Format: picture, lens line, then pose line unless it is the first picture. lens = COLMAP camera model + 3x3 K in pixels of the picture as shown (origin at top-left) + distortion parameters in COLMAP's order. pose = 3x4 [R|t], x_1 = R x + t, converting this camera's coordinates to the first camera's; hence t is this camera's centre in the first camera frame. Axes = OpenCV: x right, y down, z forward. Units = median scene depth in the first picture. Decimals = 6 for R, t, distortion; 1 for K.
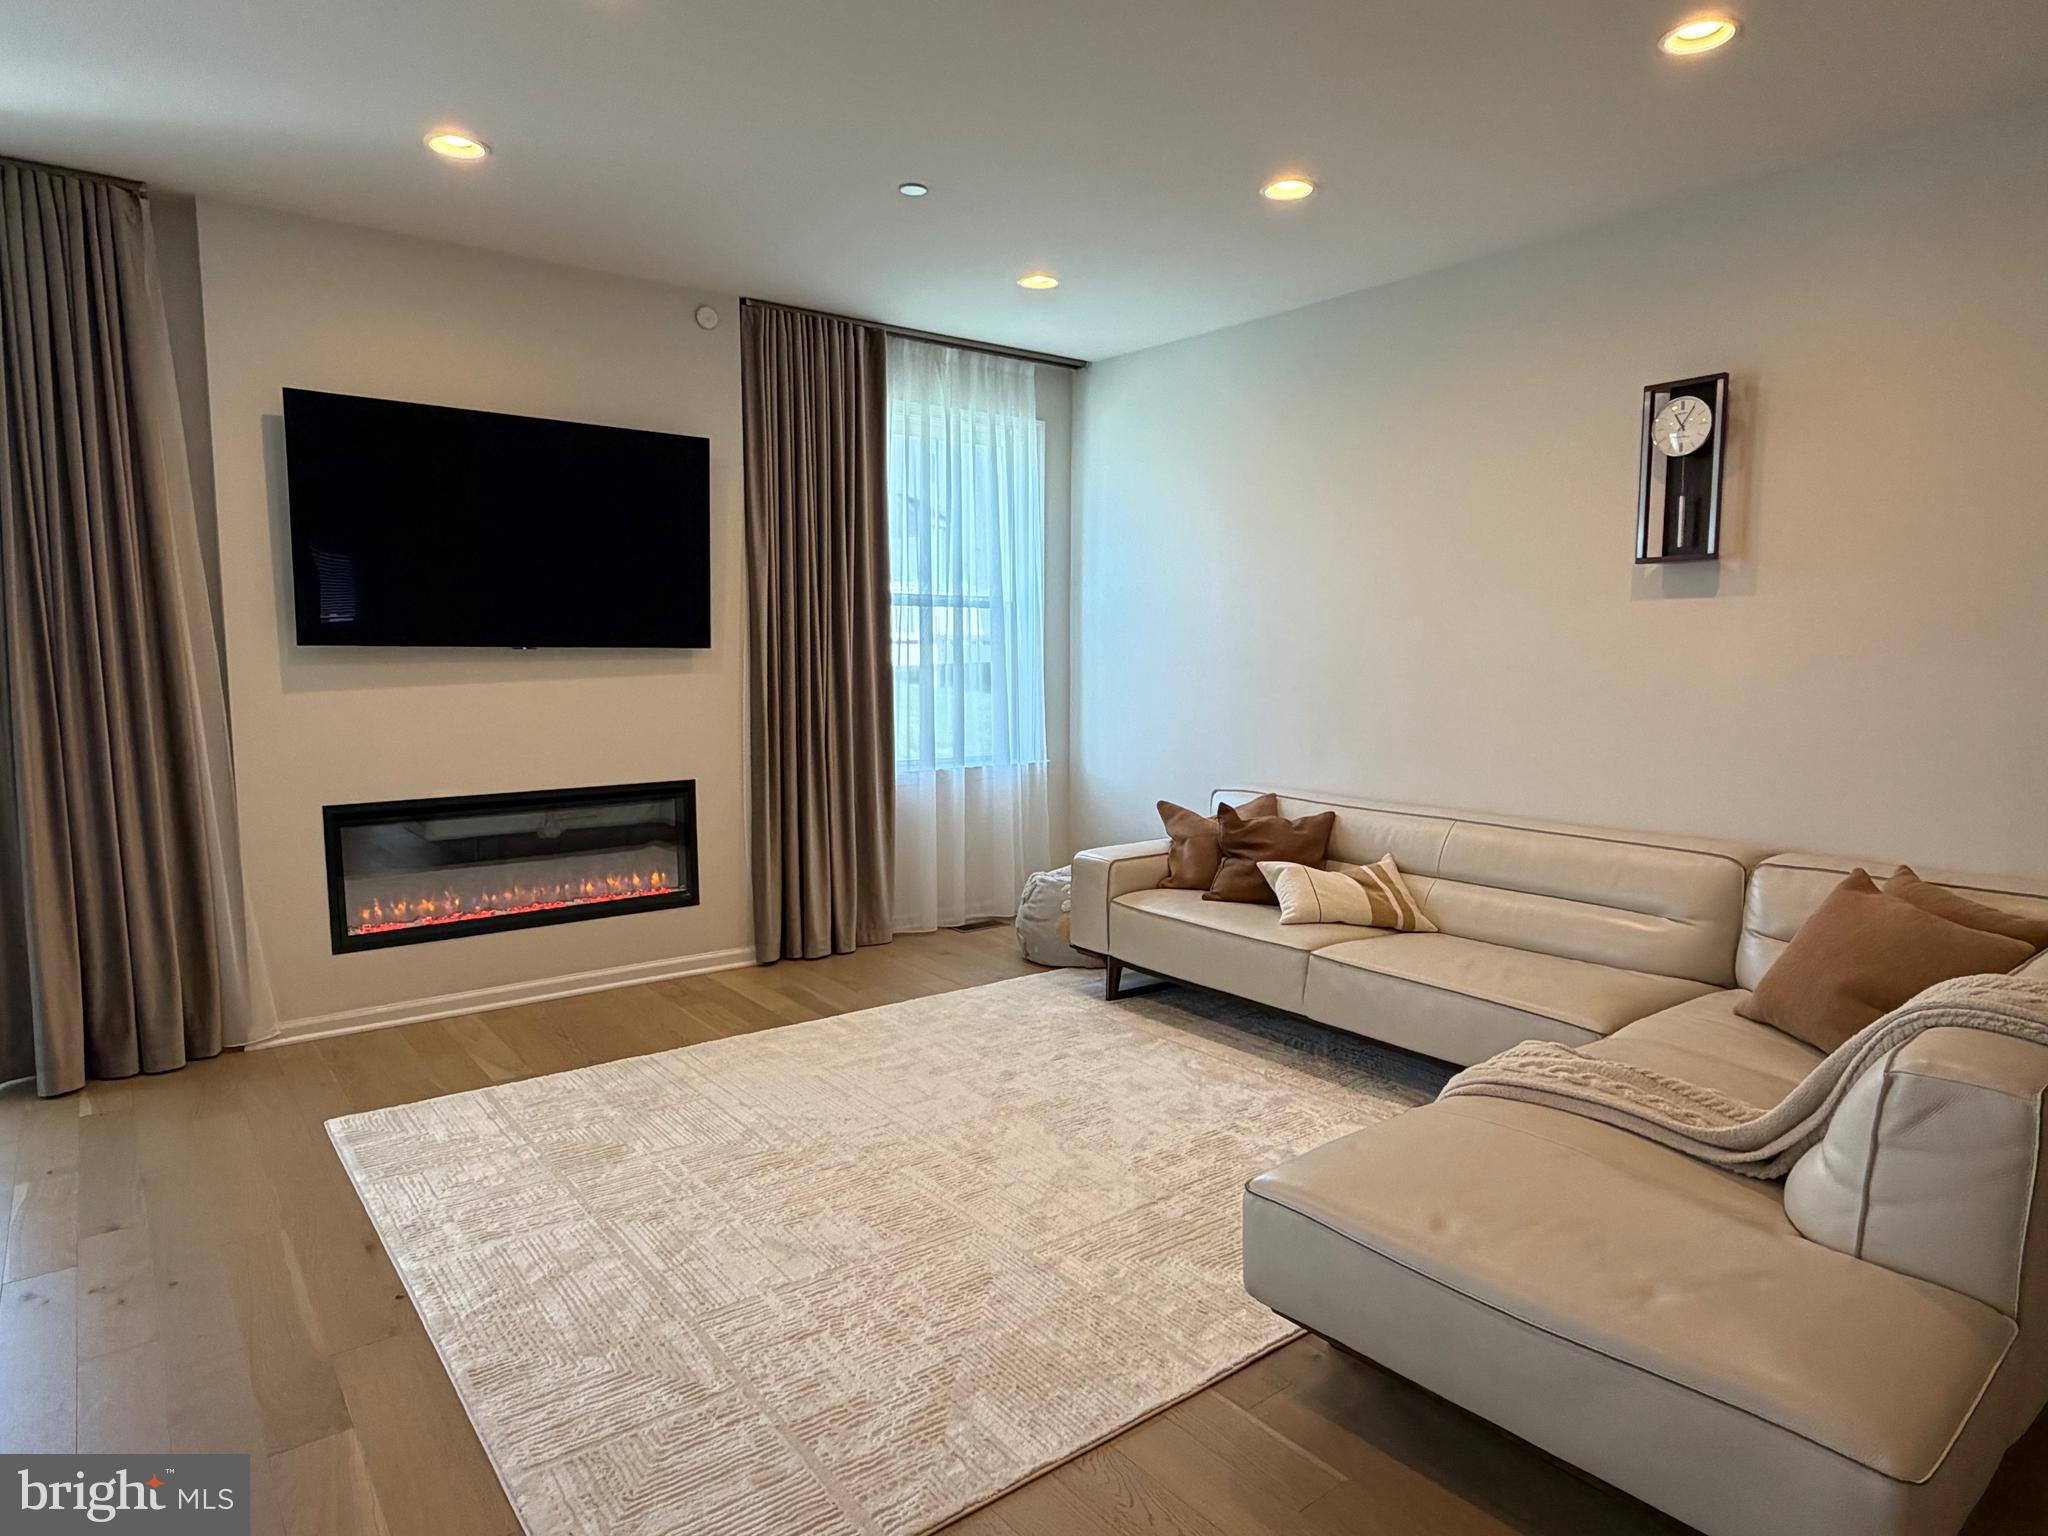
lens RADIAL K [[1206.1, 0, 1024.0], [0, 1206.1, 768.0], [0, 0, 1]] dist [0.002724, 0.000121]
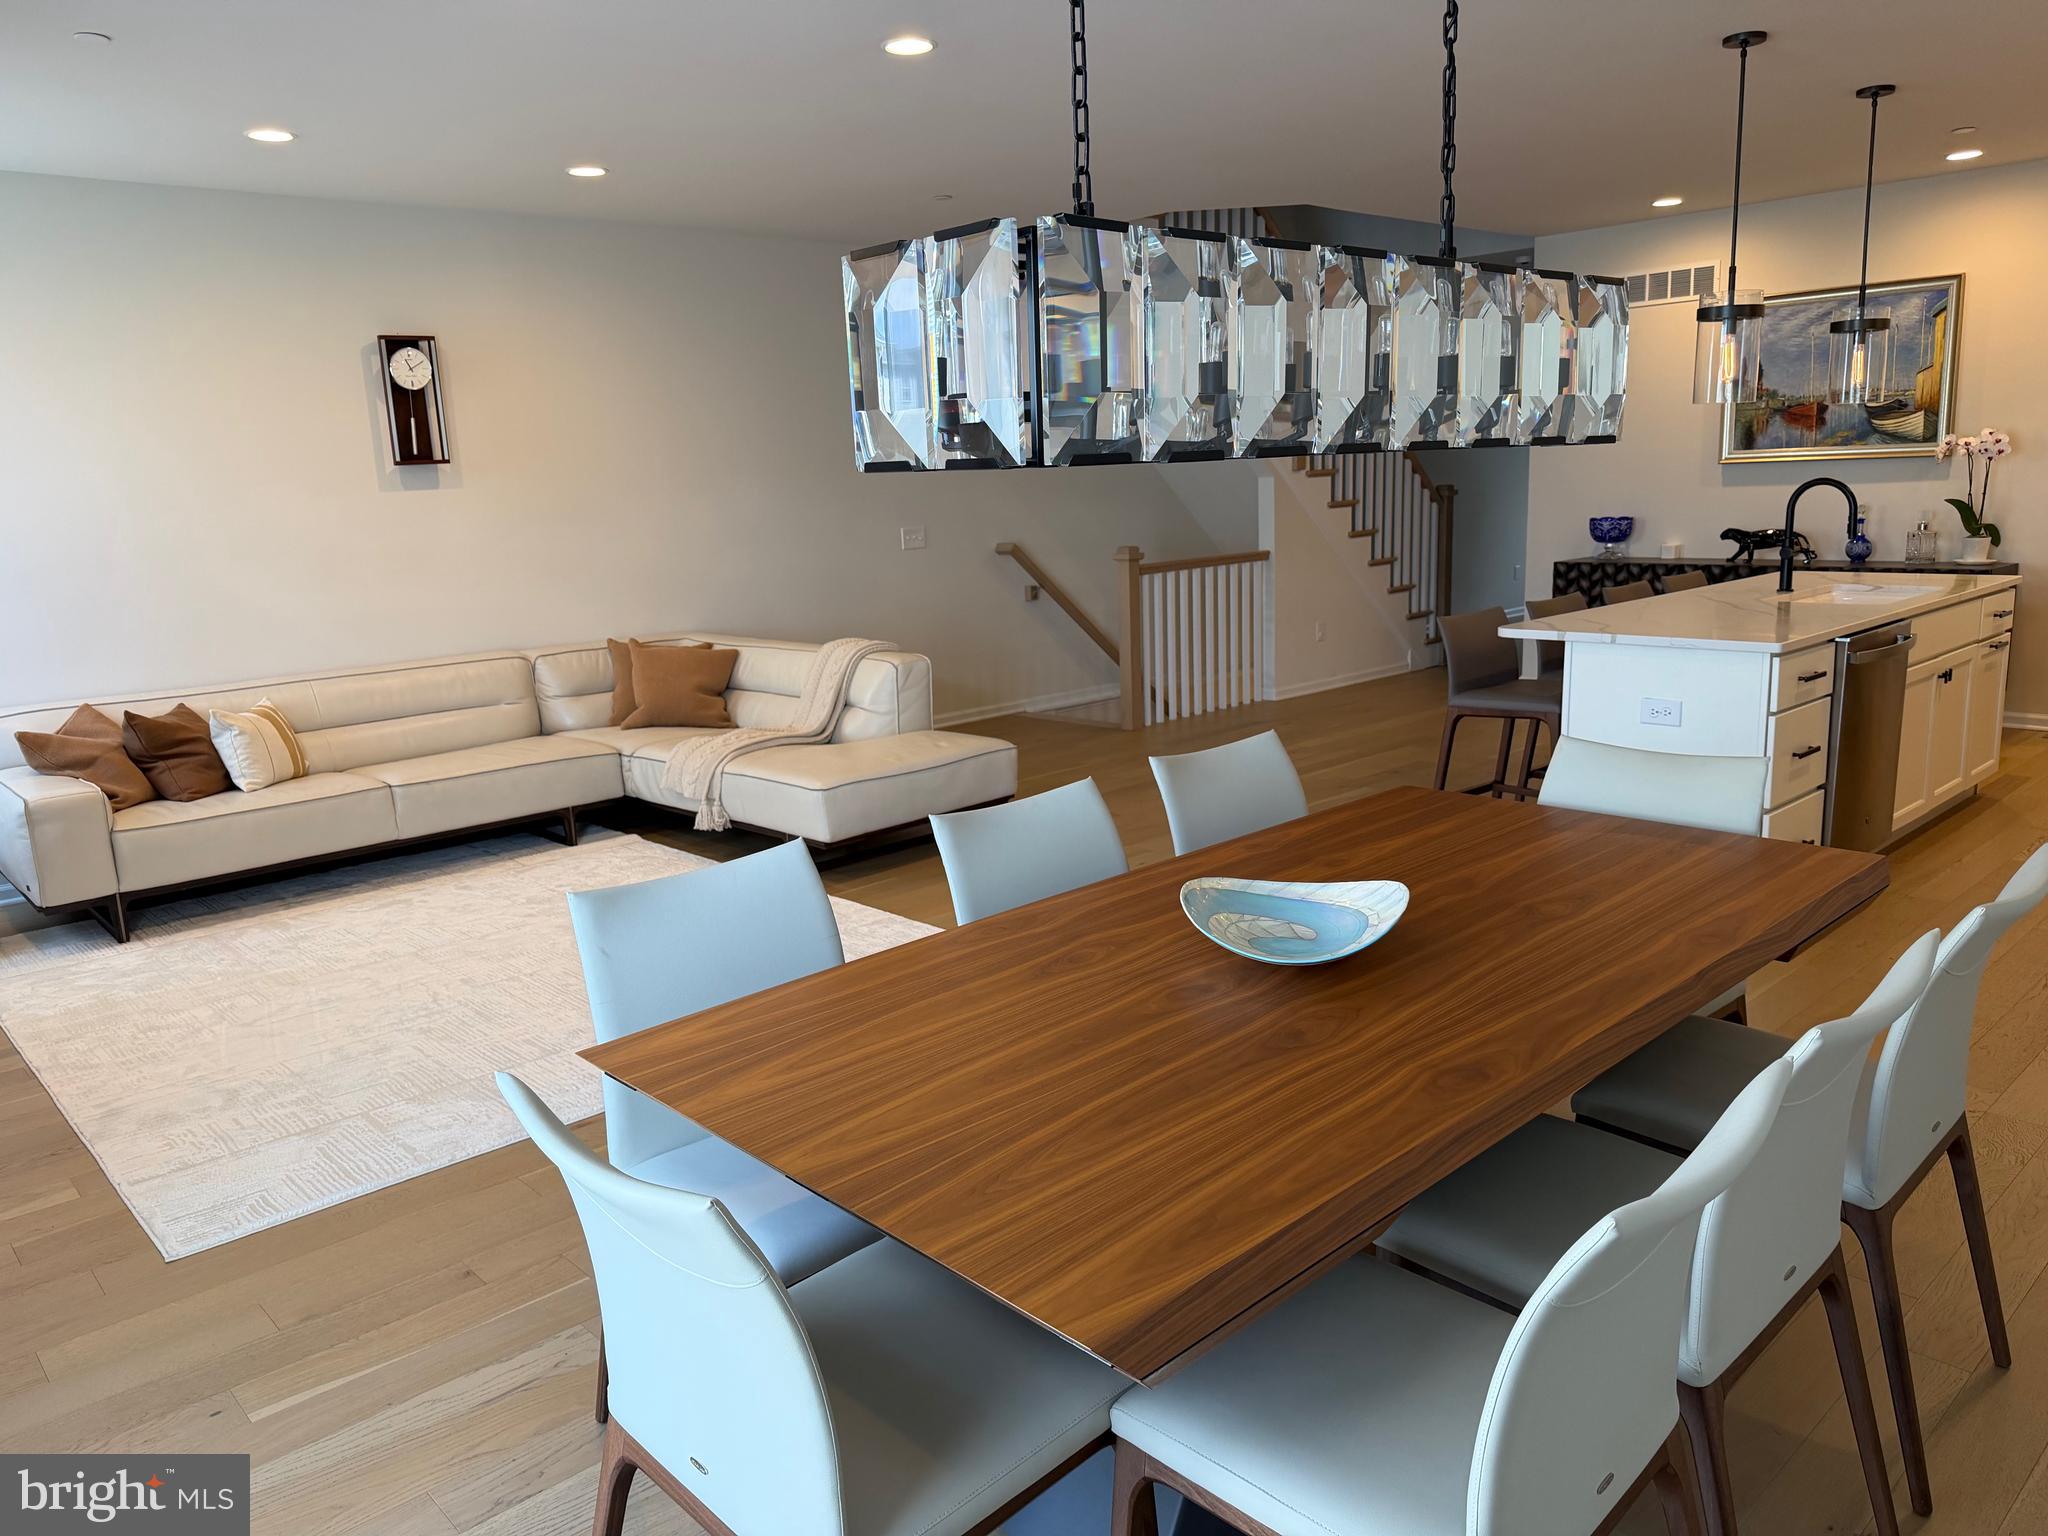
lens RADIAL K [[1443.6, 0, 1024.0], [0, 1443.6, 768.0], [0, 0, 1]] dist [-0.017705, -0.005357]
pose [[-0.095098, -0.196767, 0.975827, -1.205165], [0.139824, 0.967912, 0.208797, -0.076797], [-0.985599, 0.156300, -0.064534, 0.450443]]
